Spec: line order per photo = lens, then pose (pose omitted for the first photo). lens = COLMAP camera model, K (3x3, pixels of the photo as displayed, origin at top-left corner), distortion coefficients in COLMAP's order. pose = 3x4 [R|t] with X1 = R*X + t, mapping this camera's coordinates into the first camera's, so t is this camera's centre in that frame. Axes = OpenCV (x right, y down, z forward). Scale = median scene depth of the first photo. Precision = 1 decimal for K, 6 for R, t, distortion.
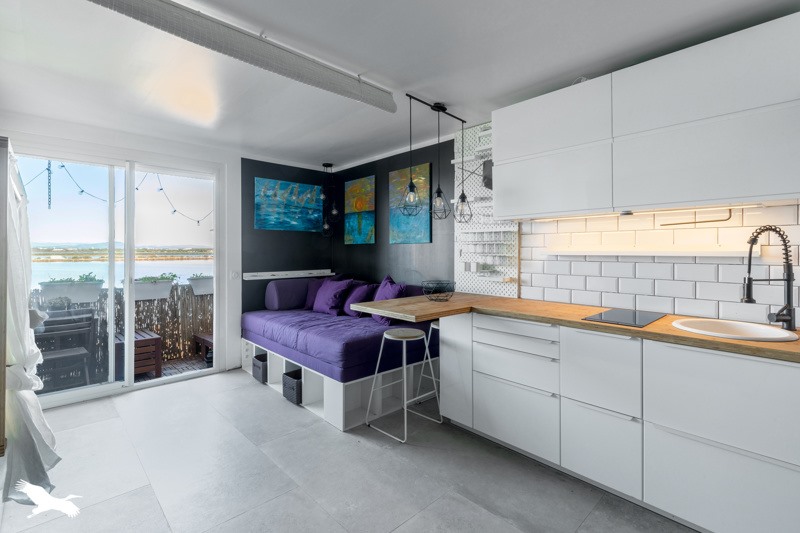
lens RADIAL K [[369.1, 0, 401.0], [0, 369.1, 258.1], [0, 0, 1]] dist [0.003151, -0.000565]
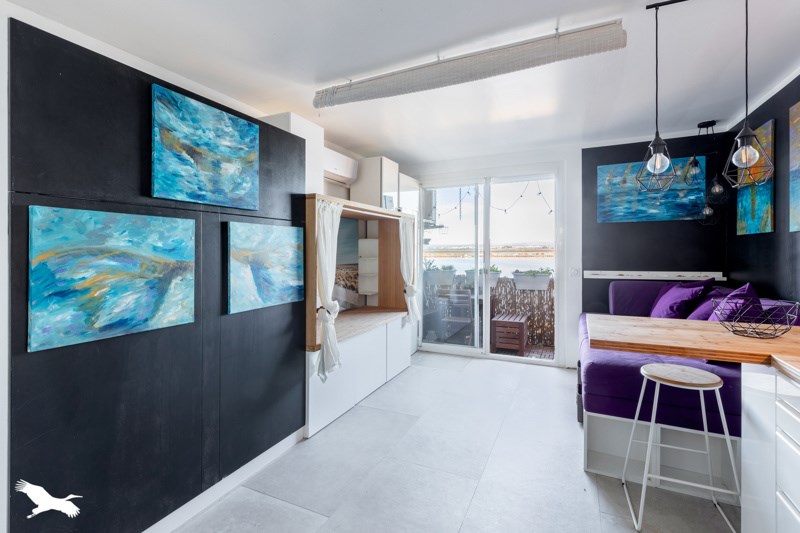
lens RADIAL K [[369.1, 0, 394.6], [0, 369.1, 254.7], [0, 0, 1]] dist [0.003151, -0.000565]
pose [[0.348741, 0.007269, -0.937191, 0.278077], [-0.005840, 0.999967, 0.005583, -0.002566], [0.937201, 0.003526, 0.348772, 0.206249]]
